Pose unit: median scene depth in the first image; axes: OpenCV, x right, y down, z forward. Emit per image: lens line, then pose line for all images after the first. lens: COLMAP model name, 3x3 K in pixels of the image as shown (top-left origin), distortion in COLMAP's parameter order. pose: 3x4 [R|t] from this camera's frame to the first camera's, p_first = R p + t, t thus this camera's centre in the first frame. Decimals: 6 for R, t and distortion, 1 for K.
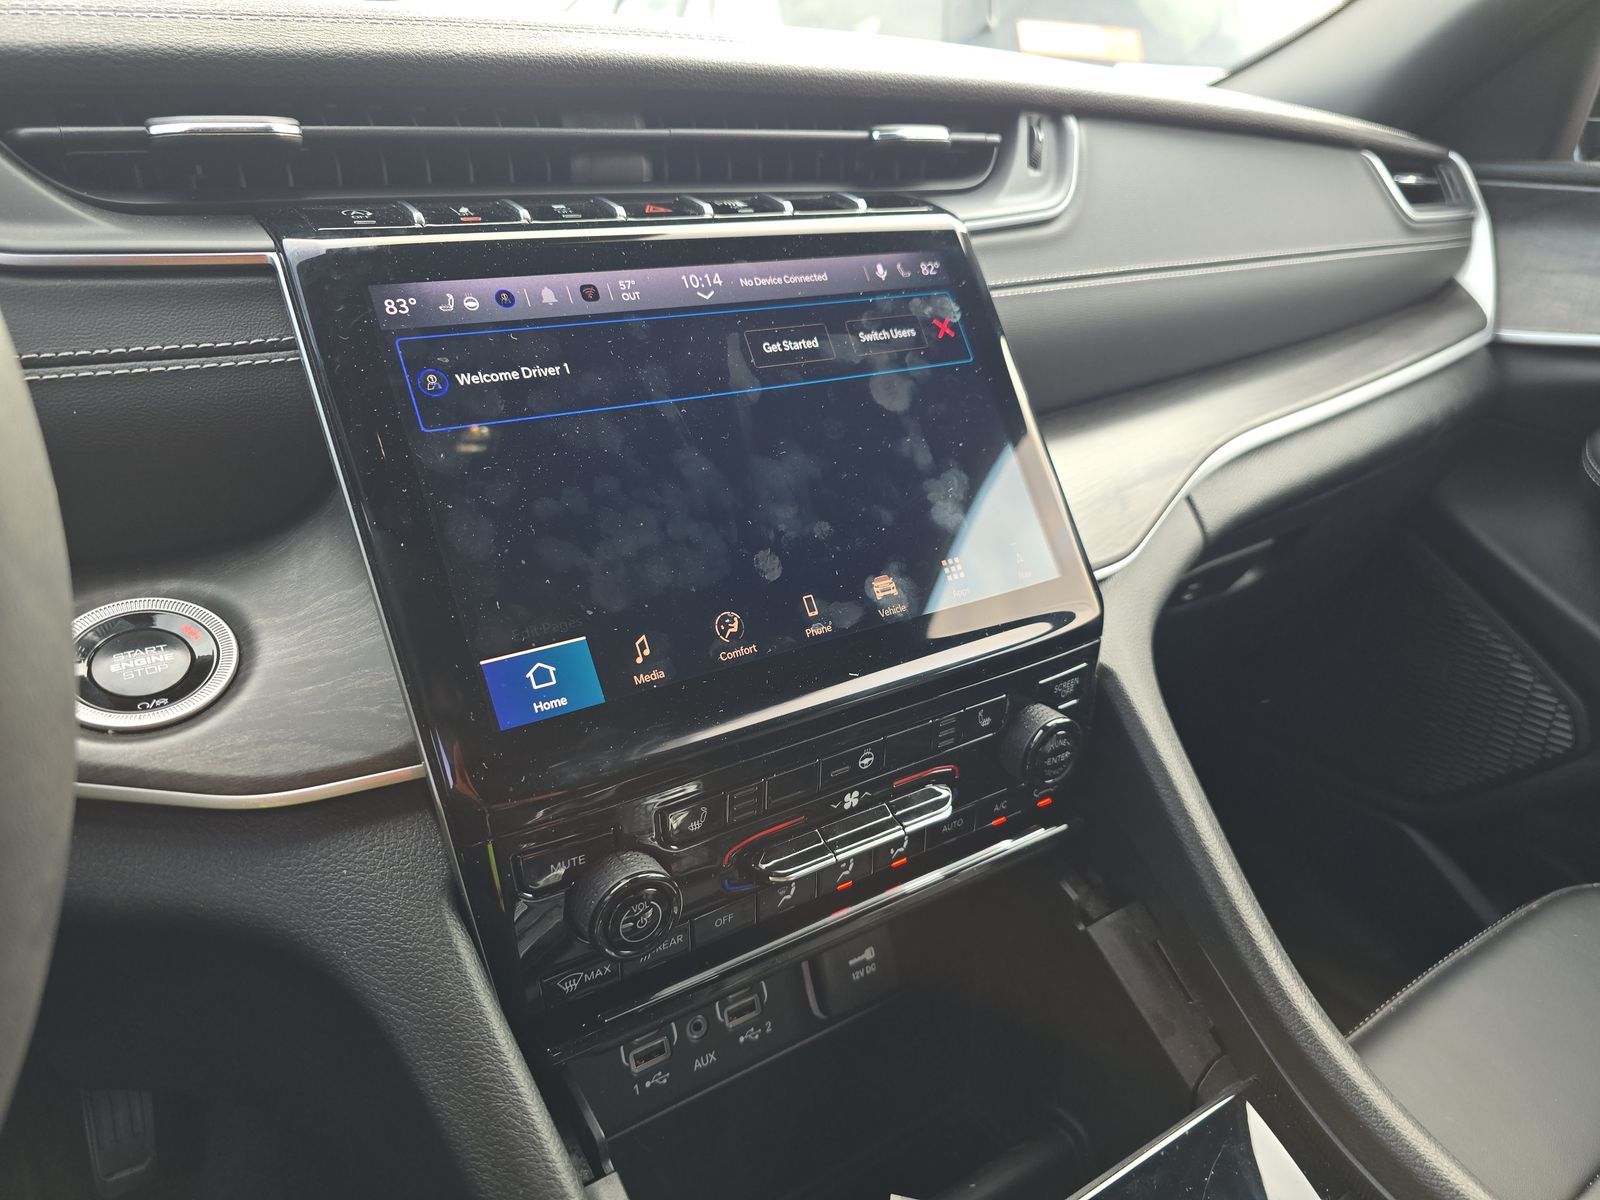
lens RADIAL K [[1105.9, 0, 793.2], [0, 1105.9, 614.7], [0, 0, 1]] dist [0.006985, 0.000220]
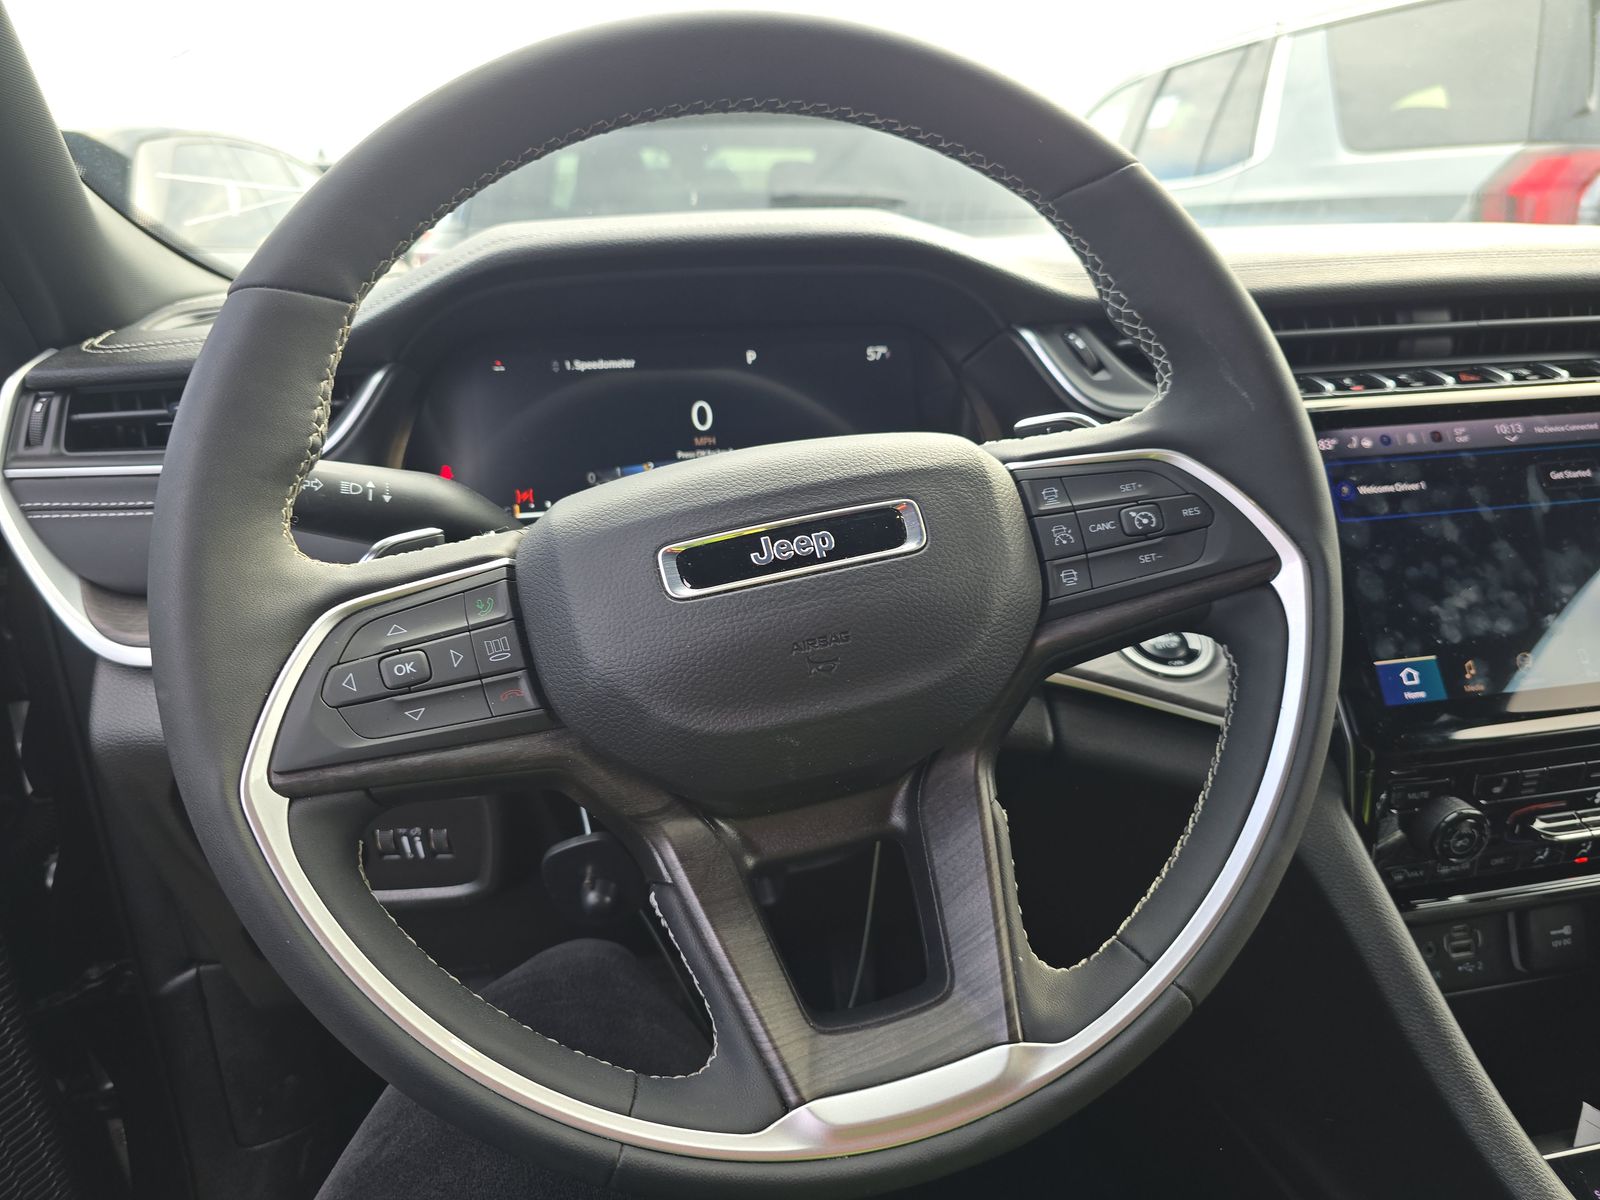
lens RADIAL K [[1105.9, 0, 809.3], [0, 1105.9, 582.5], [0, 0, 1]] dist [0.006985, 0.000220]
pose [[0.927793, 0.096808, -0.360317, -0.410579], [-0.122302, 0.991303, -0.048581, 0.091036], [0.352480, 0.089141, 0.931564, -0.715875]]
